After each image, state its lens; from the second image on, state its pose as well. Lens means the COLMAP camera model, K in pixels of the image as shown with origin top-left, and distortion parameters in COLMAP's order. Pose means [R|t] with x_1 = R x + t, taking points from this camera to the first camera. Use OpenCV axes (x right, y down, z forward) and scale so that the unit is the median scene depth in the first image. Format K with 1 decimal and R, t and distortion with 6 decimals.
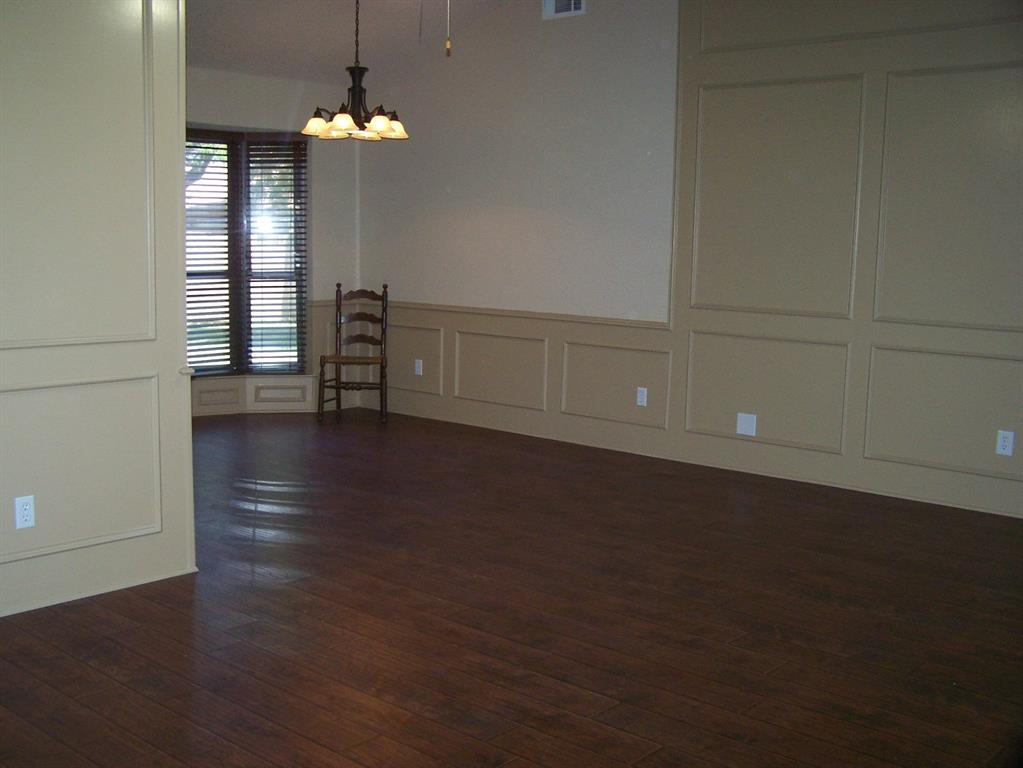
lens RADIAL K [[1186.3, 0, 511.5], [0, 1186.3, 384.0], [0, 0, 1]] dist [-0.098793, 0.014811]
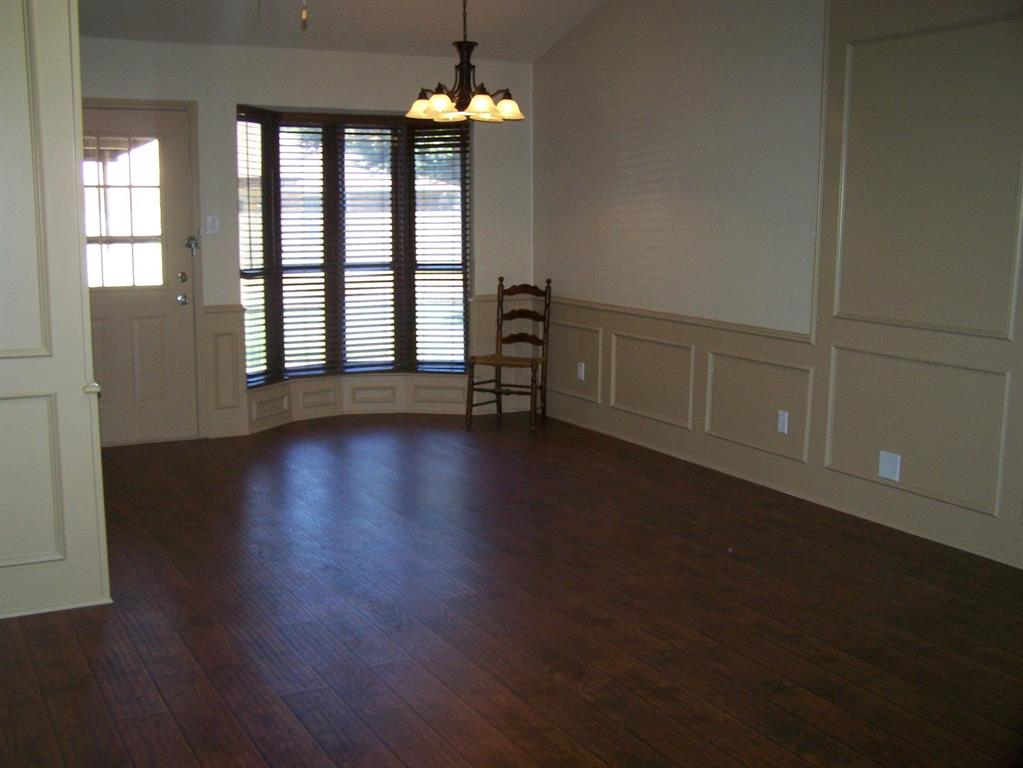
lens RADIAL K [[1186.3, 0, 511.5], [0, 1186.3, 384.0], [0, 0, 1]] dist [-0.098793, 0.014811]
pose [[0.933897, 0.041943, -0.355073, 0.196892], [-0.034054, 0.999015, 0.028440, -0.028801], [0.355916, -0.014468, 0.934406, 0.140404]]
